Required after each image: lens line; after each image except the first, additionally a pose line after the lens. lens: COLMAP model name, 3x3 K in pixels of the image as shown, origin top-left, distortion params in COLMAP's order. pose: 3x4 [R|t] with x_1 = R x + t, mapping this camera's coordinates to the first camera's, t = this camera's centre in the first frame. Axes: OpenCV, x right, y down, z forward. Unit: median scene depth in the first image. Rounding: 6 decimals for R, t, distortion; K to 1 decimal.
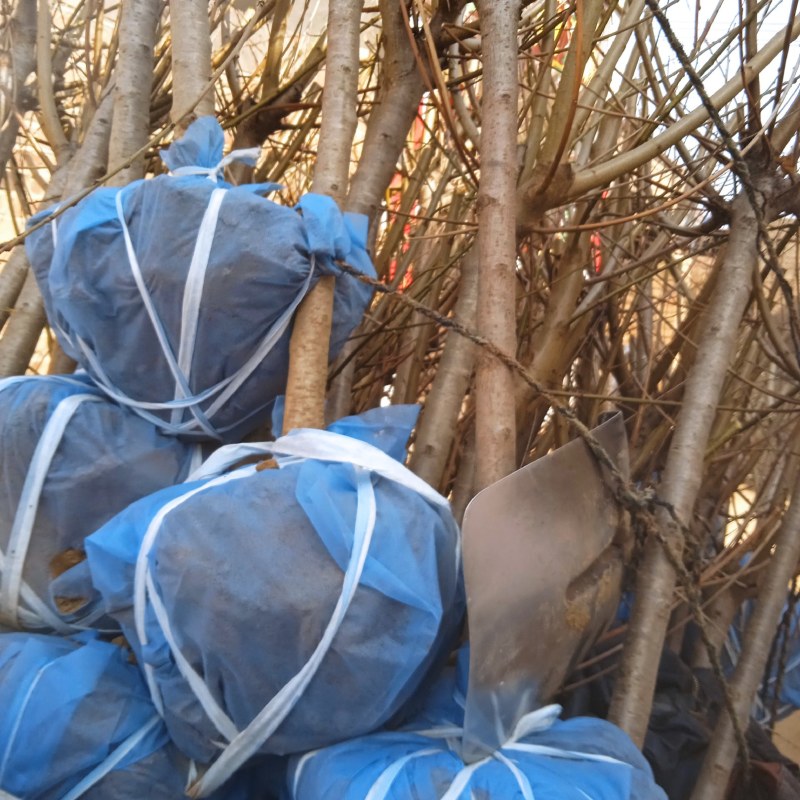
lens RADIAL K [[880.5, 0, 405.8], [0, 880.5, 399.8], [0, 0, 1]] dist [0.028207, -0.052273]
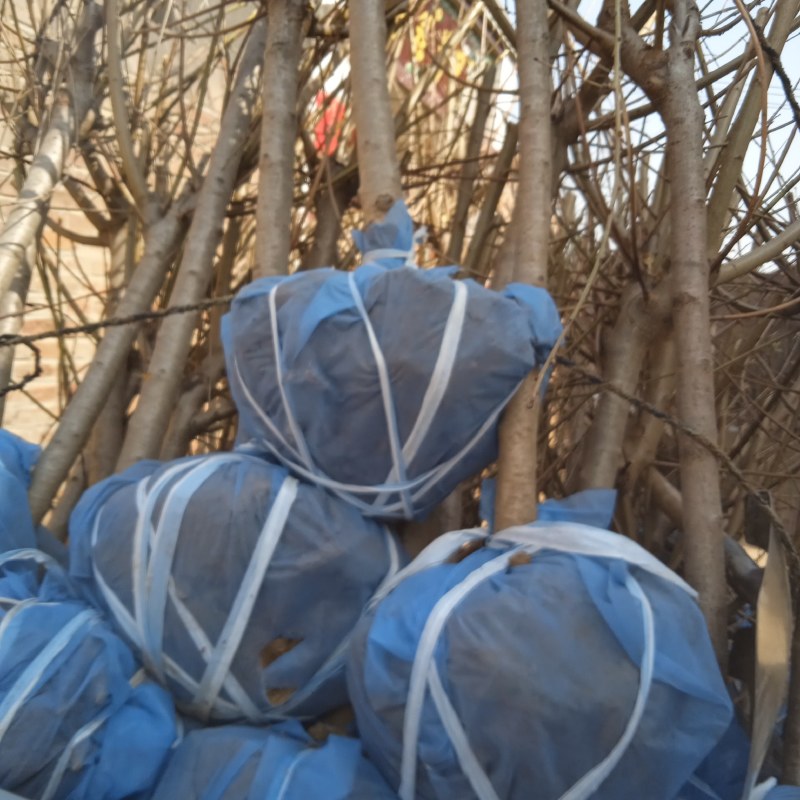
lens RADIAL K [[880.5, 0, 405.8], [0, 880.5, 399.8], [0, 0, 1]] dist [0.028207, -0.052273]
pose [[0.985832, 0.018848, 0.166673, -0.431374], [-0.015272, 0.999625, -0.022712, -0.077253], [-0.167039, 0.019845, 0.985751, 0.010361]]
